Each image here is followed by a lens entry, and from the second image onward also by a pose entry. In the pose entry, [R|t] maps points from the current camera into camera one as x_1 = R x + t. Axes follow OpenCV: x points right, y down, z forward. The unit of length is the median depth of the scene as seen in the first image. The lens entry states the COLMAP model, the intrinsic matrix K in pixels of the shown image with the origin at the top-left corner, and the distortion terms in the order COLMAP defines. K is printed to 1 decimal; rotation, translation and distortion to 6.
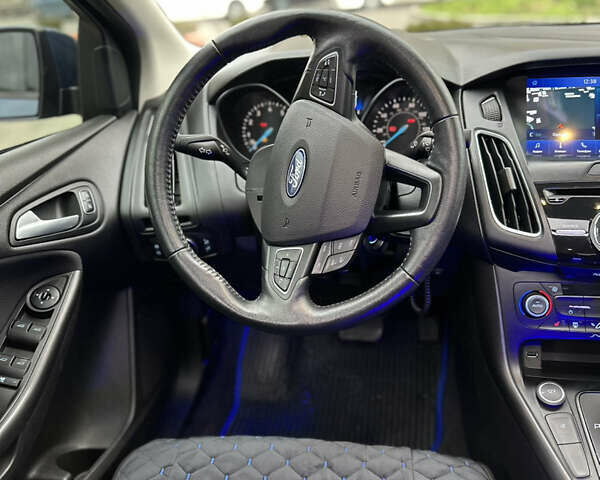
lens RADIAL K [[561.7, 0, 296.0], [0, 561.7, 239.6], [0, 0, 1]] dist [0.023128, 0.000000]
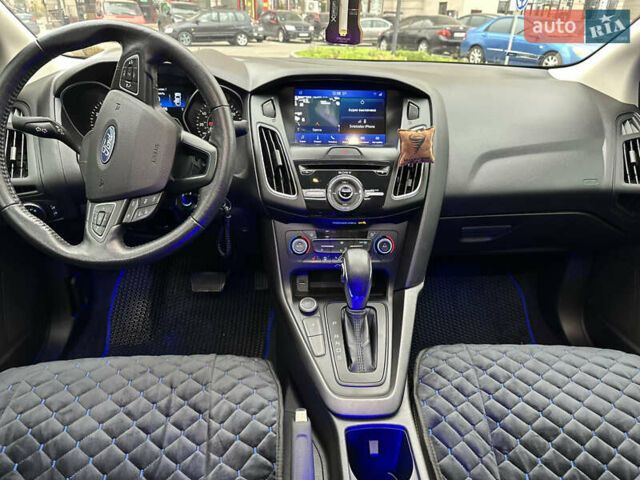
lens RADIAL K [[448.7, 0, 319.2], [0, 448.7, 242.8], [0, 0, 1]] dist [0.053039, -0.061469]
pose [[0.969516, -0.021339, 0.244098, 0.185727], [0.017476, 0.999686, 0.017980, 0.084414], [-0.244405, -0.013166, 0.969584, -0.125620]]
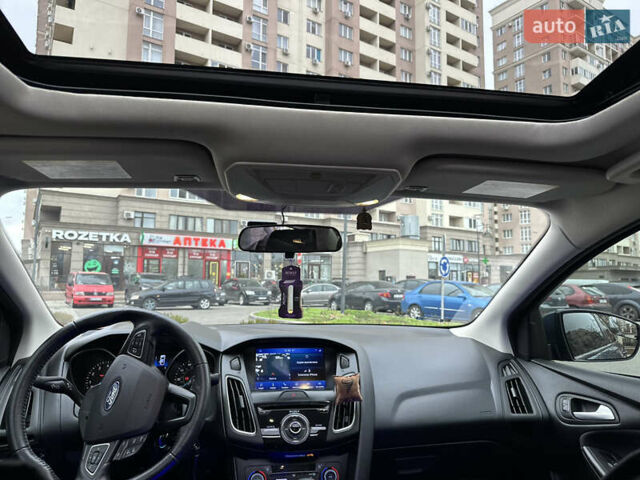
lens RADIAL K [[448.7, 0, 319.8], [0, 448.7, 244.6], [0, 0, 1]] dist [0.053039, -0.061469]
pose [[0.944377, 0.102539, 0.312471, 0.103367], [0.071405, 0.863549, -0.499184, 0.188791], [-0.321020, 0.493730, 0.808194, -0.478263]]
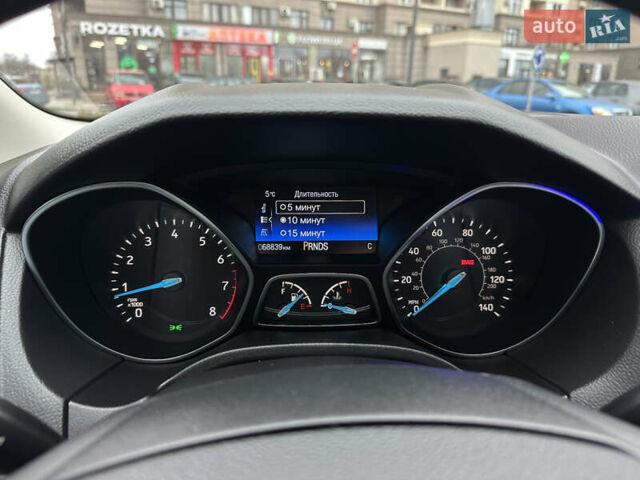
lens RADIAL K [[466.3, 0, 318.7], [0, 466.3, 241.7], [0, 0, 1]] dist [-0.026973, -0.002800]
pose [[0.971055, -0.000101, 0.238857, -0.027447], [0.029105, 0.992598, -0.117904, -0.223604], [-0.237077, 0.121443, 0.963870, 0.763211]]
